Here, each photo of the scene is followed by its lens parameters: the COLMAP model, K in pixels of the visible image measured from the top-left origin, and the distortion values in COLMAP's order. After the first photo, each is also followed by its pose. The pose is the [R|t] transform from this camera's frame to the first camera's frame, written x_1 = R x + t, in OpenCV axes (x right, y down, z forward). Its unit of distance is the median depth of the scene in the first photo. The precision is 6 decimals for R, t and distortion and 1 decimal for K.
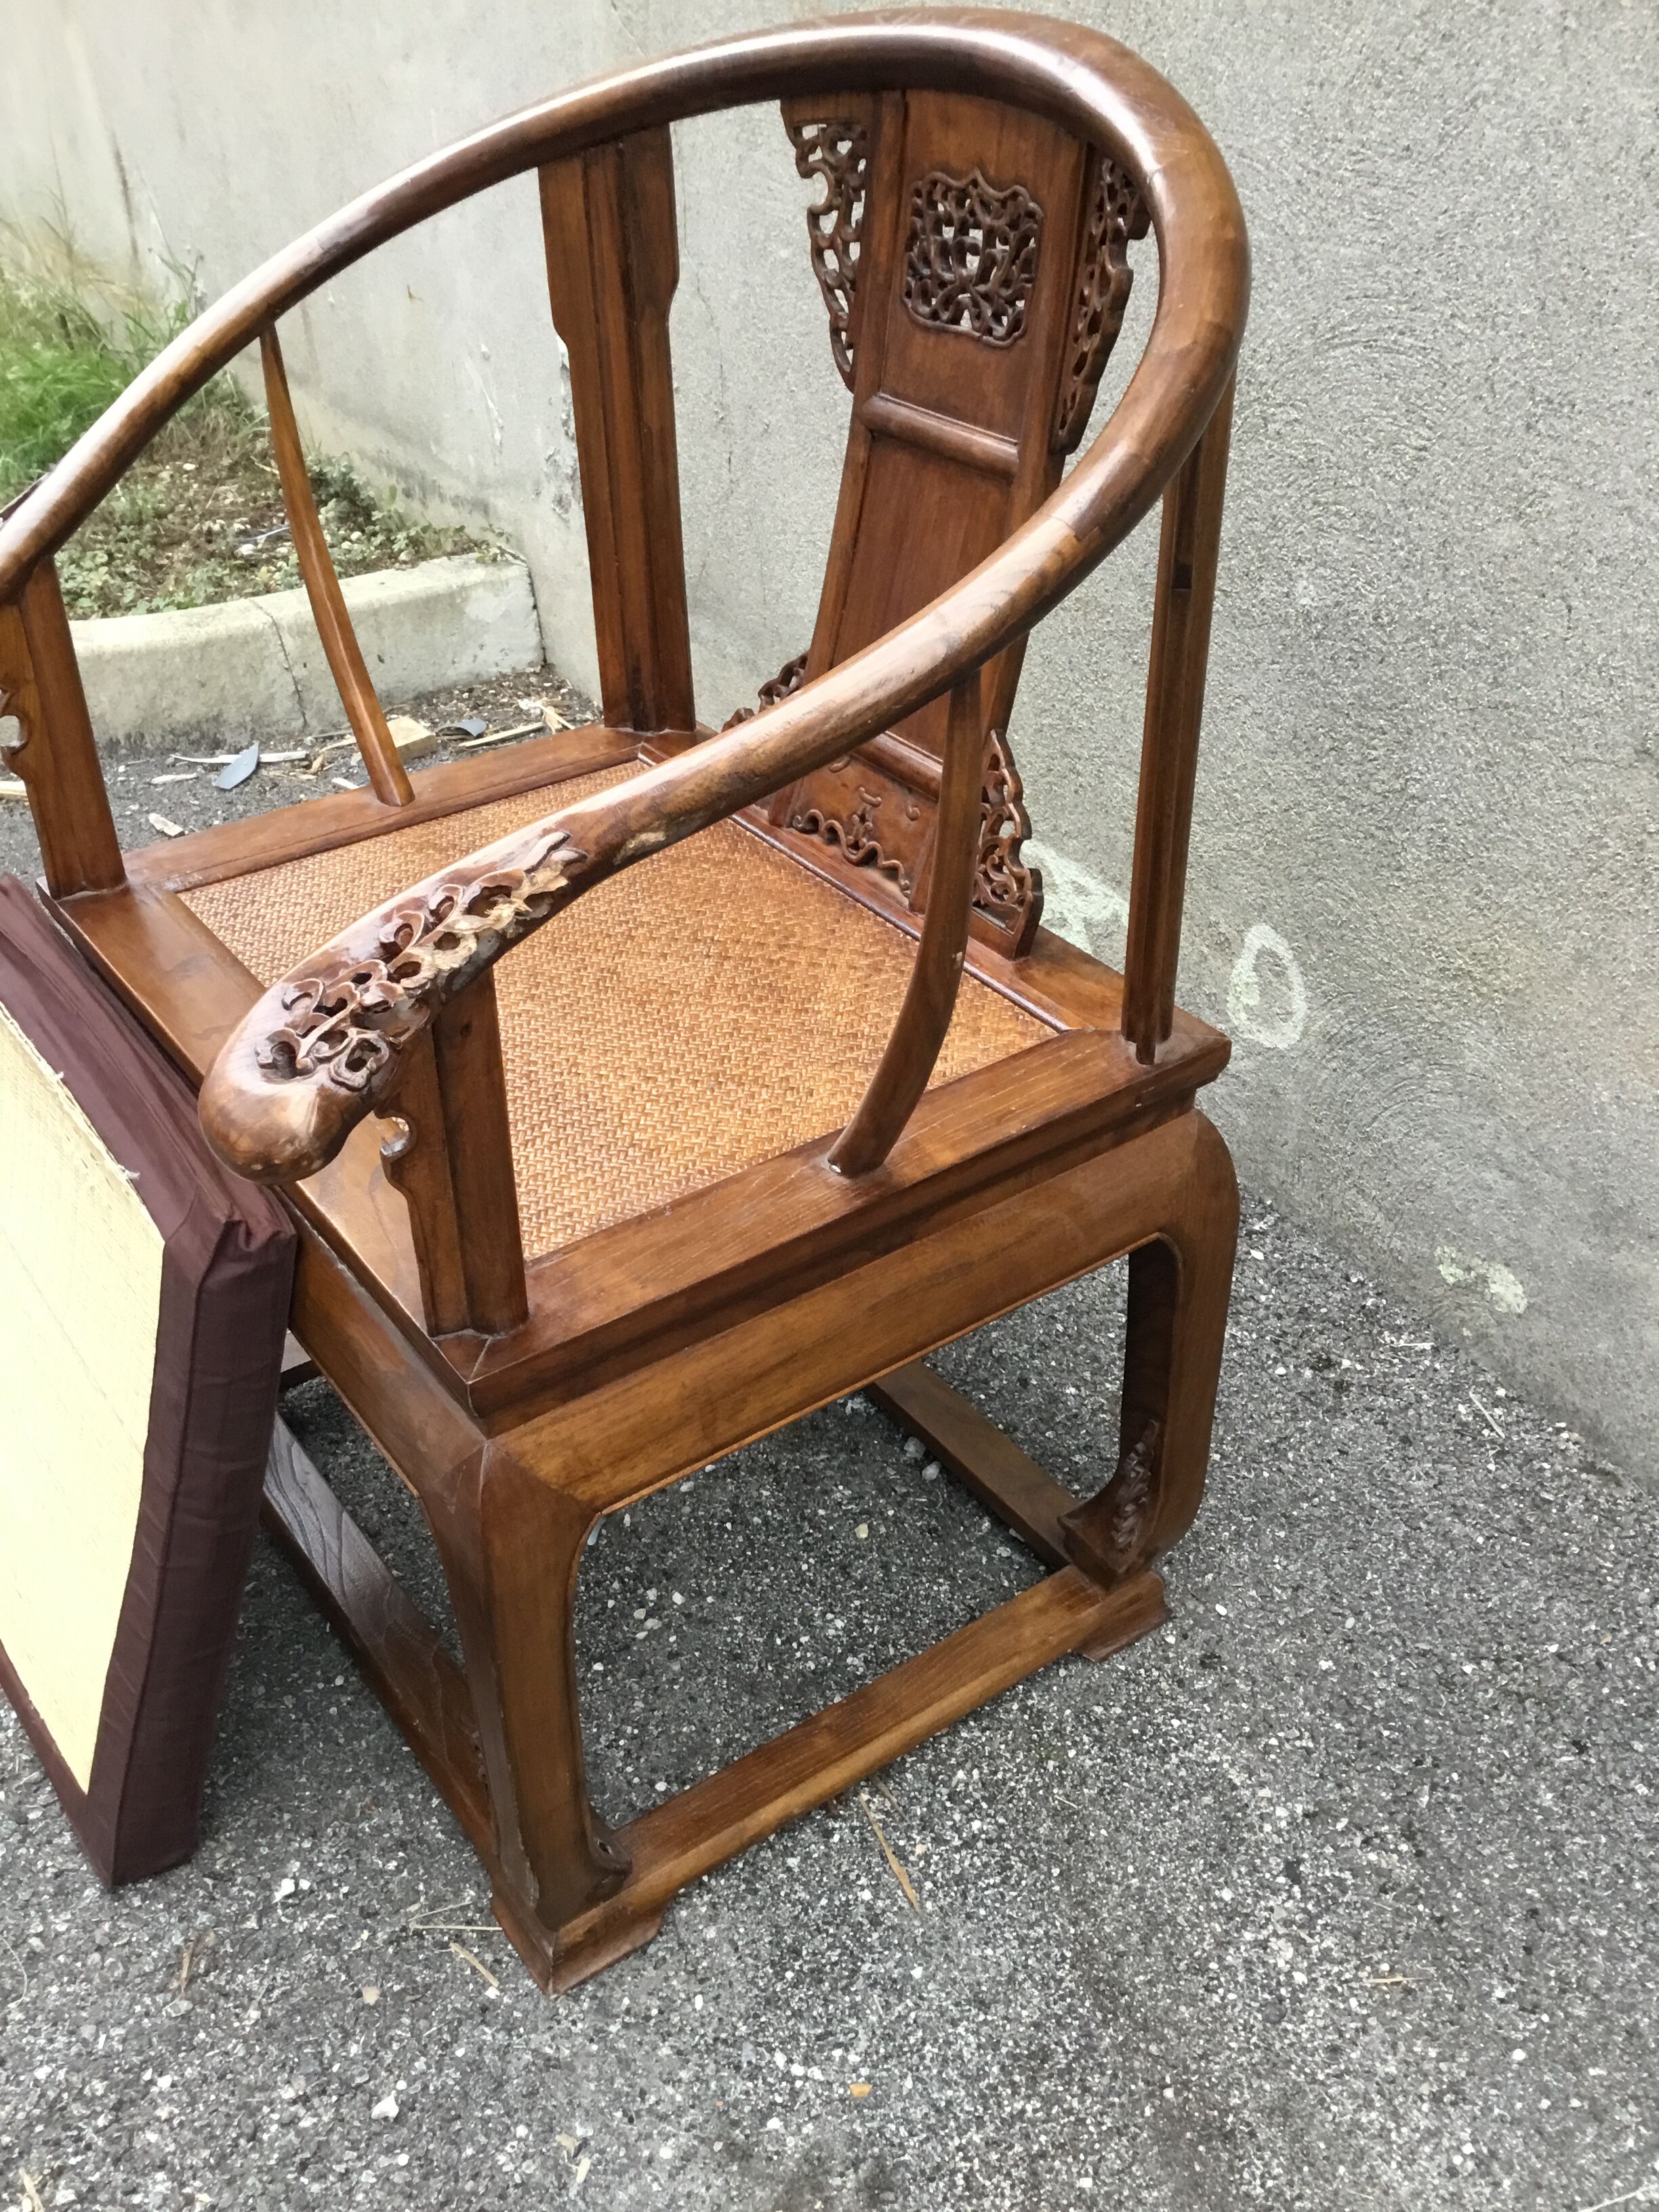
lens RADIAL K [[2025.1, 0, 812.1], [0, 2025.1, 1097.9], [0, 0, 1]] dist [0.073761, -0.097871]
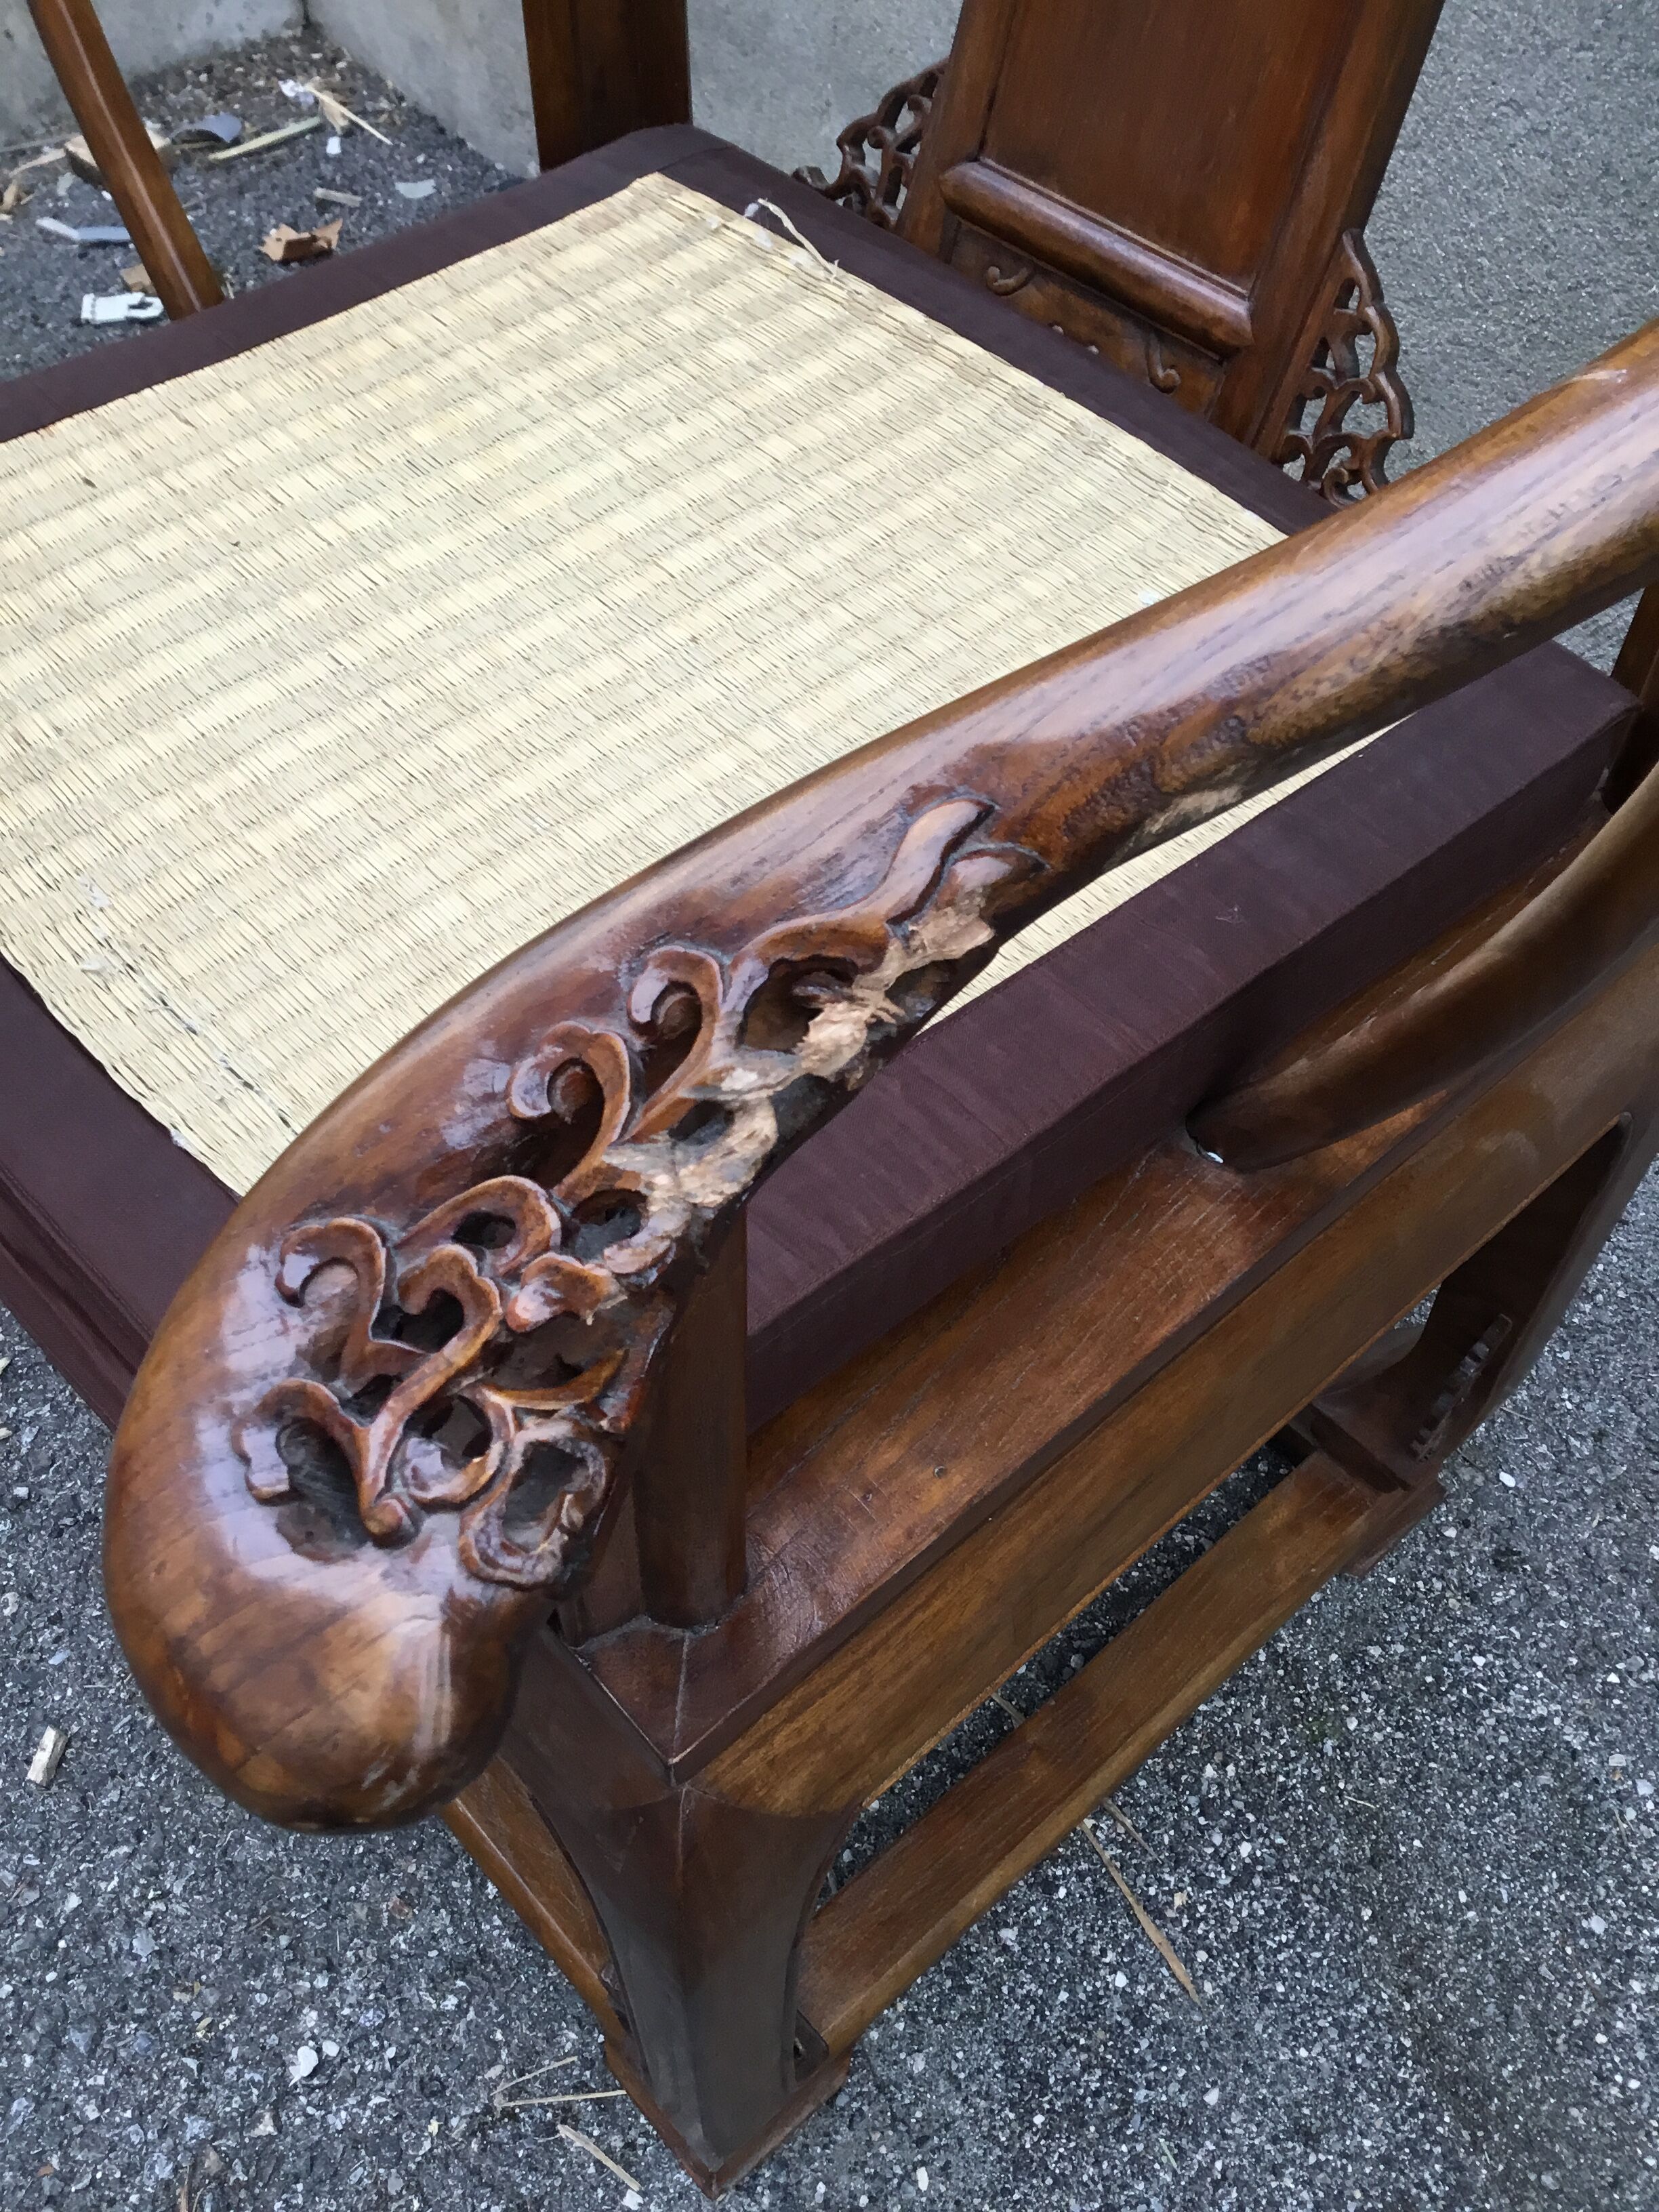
lens RADIAL K [[2022.0, 0, 804.2], [0, 2022.0, 1109.5], [0, 0, 1]] dist [0.012091, -0.004567]
pose [[0.992038, -0.079672, 0.097535, -0.129421], [0.046800, 0.952217, 0.301817, -0.126231], [-0.116921, -0.294849, 0.948364, 0.418103]]
